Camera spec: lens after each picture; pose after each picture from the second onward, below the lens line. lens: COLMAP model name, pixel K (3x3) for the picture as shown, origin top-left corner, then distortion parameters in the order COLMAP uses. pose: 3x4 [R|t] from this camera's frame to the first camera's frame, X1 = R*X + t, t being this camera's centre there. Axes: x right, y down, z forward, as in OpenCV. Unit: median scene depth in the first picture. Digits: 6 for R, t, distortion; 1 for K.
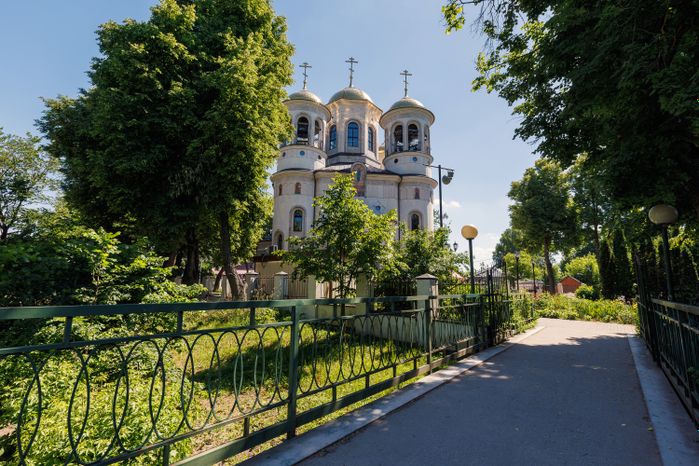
lens RADIAL K [[321.2, 0, 349.5], [0, 321.2, 233.0], [0, 0, 1]] dist [-0.000314, -0.000005]
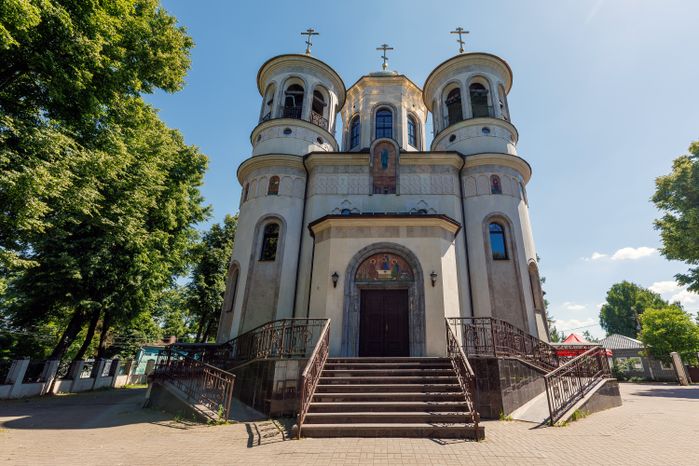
lens RADIAL K [[309.0, 0, 392.4], [0, 309.0, 259.1], [0, 0, 1]] dist [-0.000030, -0.000019]
pose [[0.995530, -0.048031, -0.081323, 0.072161], [0.033228, 0.984102, -0.174469, 0.077730], [0.088410, 0.170987, 0.981299, 0.479890]]
